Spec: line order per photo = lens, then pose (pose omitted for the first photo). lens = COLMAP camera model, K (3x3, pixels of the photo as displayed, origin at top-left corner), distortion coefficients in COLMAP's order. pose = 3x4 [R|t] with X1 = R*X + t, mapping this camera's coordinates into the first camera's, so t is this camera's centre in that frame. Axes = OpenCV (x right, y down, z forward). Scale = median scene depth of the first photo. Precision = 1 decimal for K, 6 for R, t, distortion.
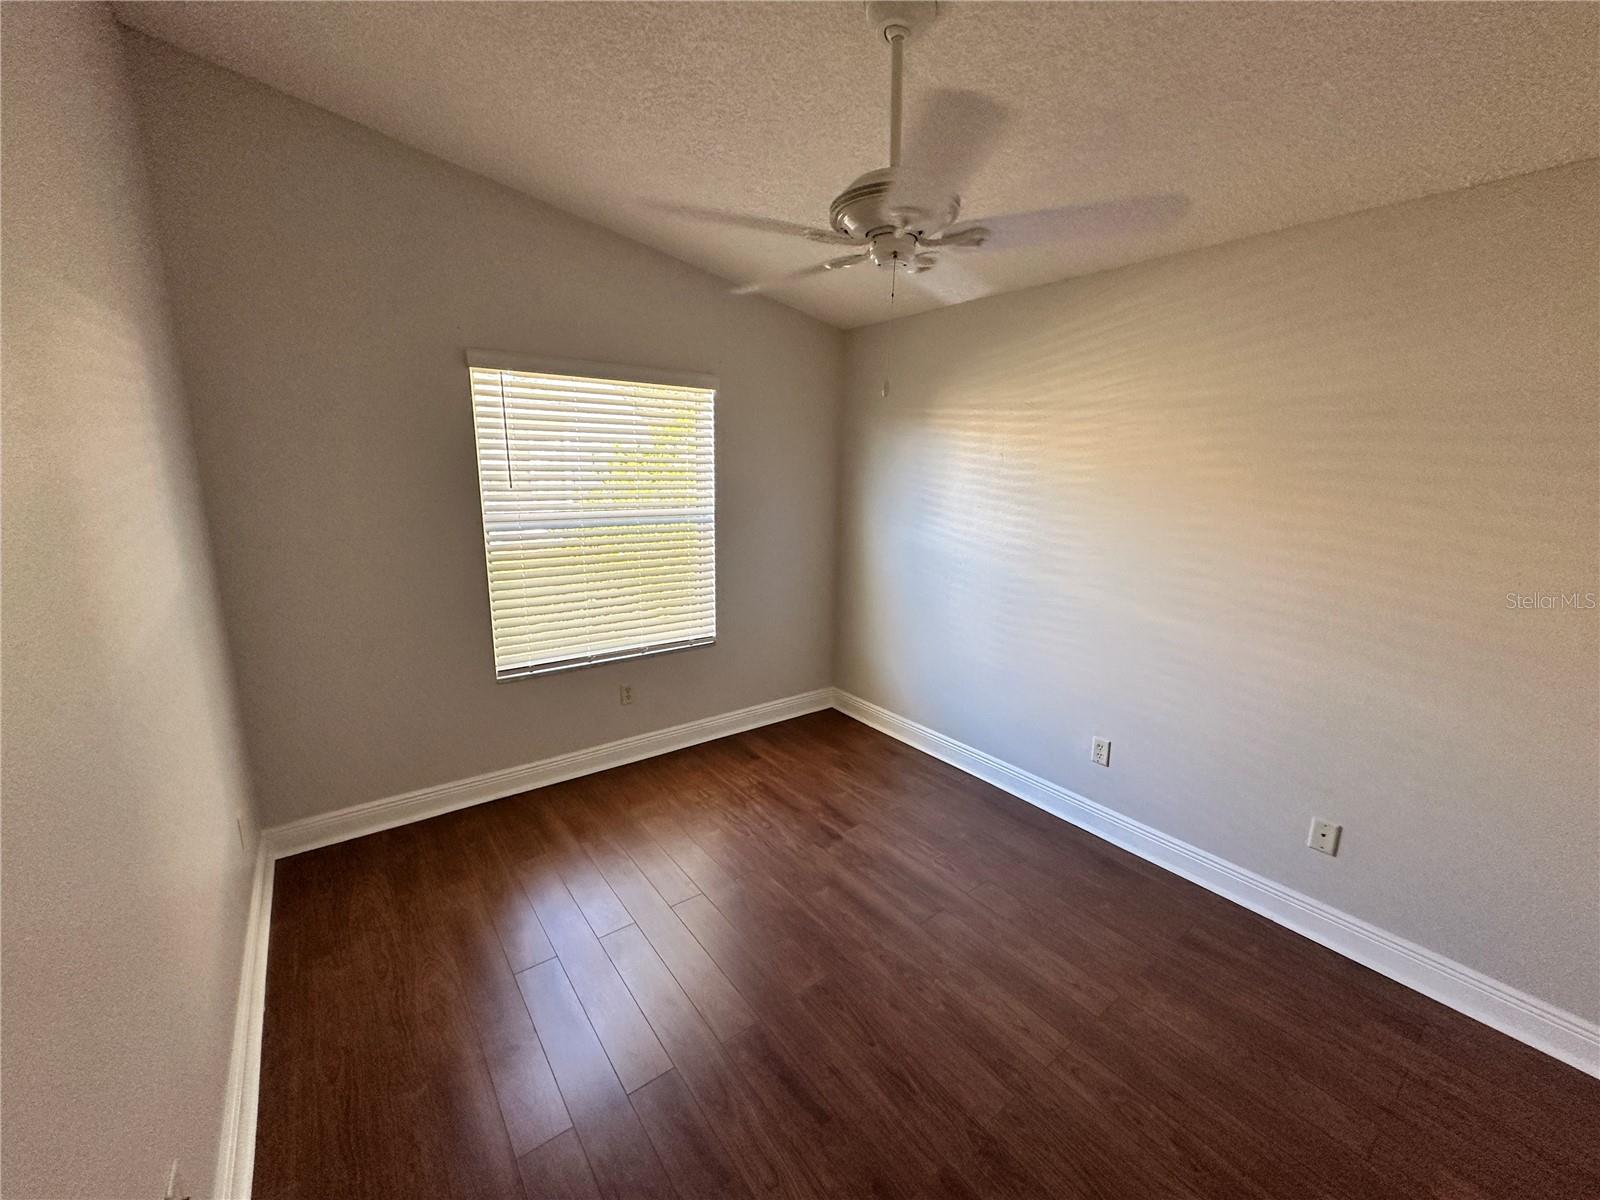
lens RADIAL K [[634.4, 0, 803.1], [0, 634.4, 596.7], [0, 0, 1]] dist [-0.002036, -0.000266]
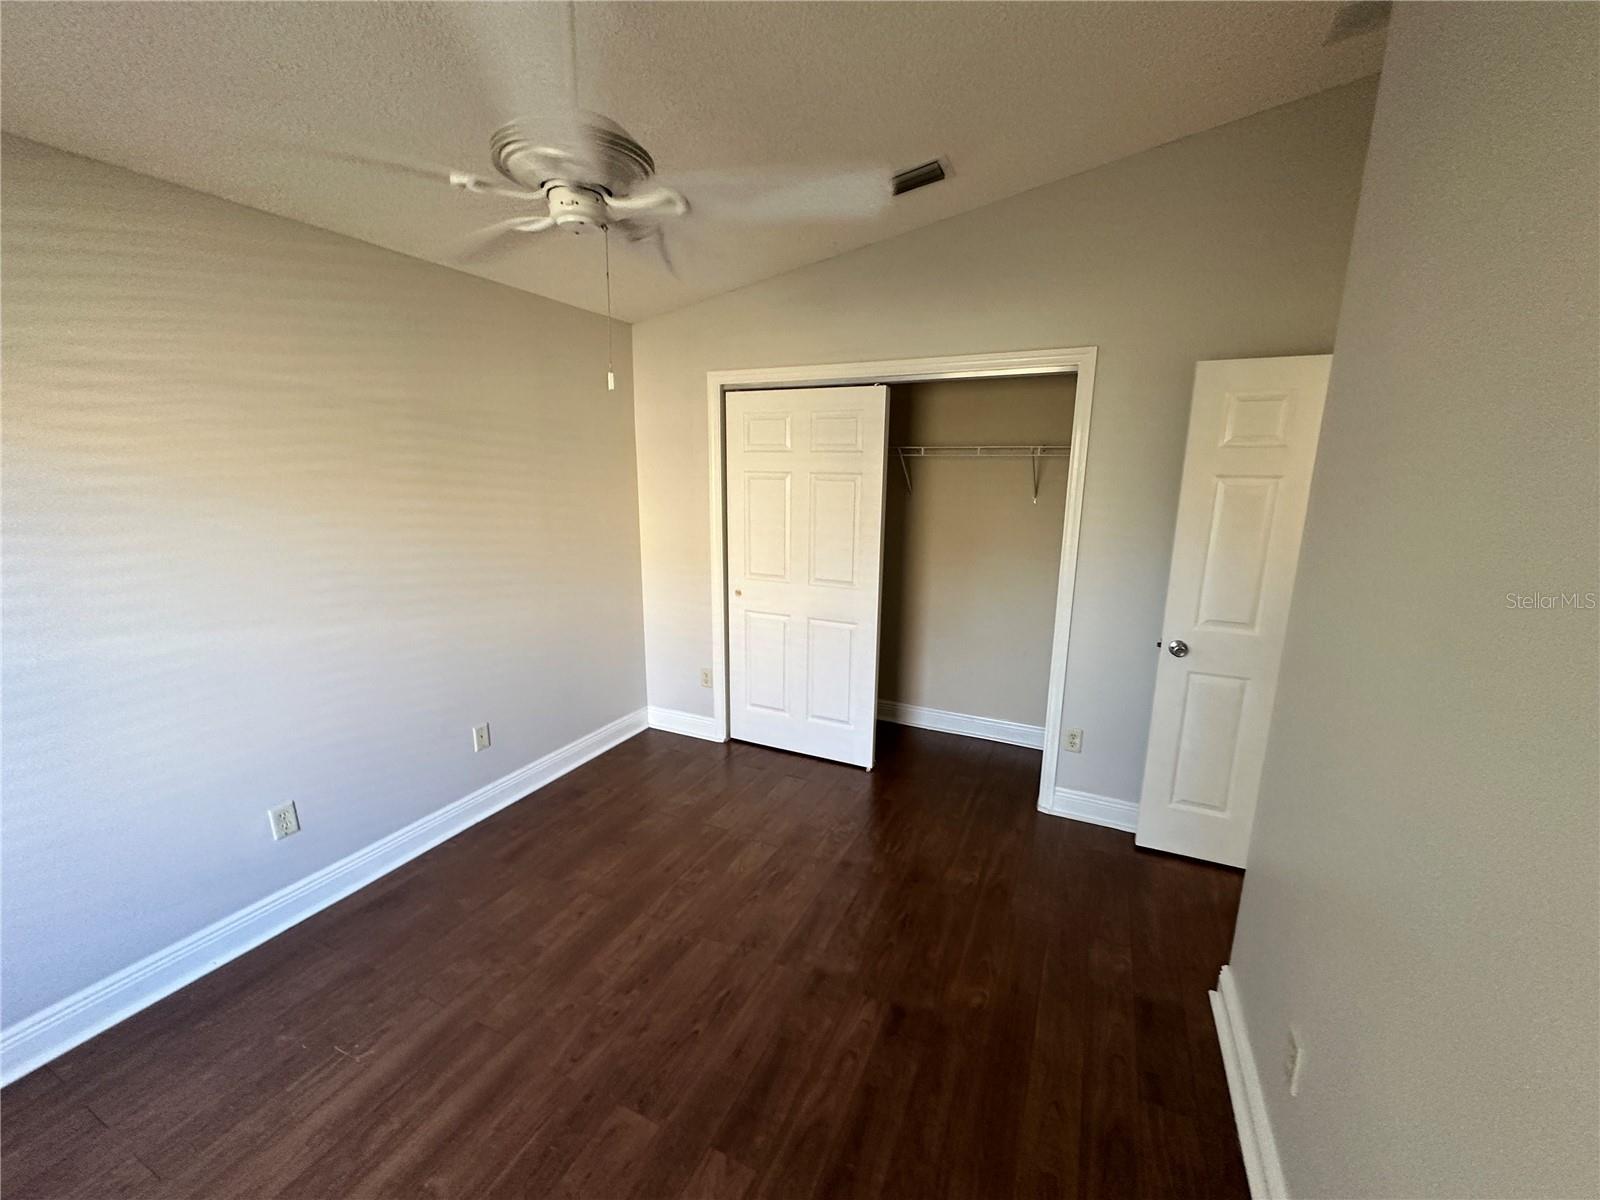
lens RADIAL K [[634.4, 0, 798.9], [0, 634.4, 591.1], [0, 0, 1]] dist [-0.002036, -0.000266]
pose [[-0.463918, -0.189611, 0.865348, -0.577977], [0.162593, 0.942007, 0.293575, -0.193074], [-0.870829, 0.276894, -0.406185, 0.861981]]
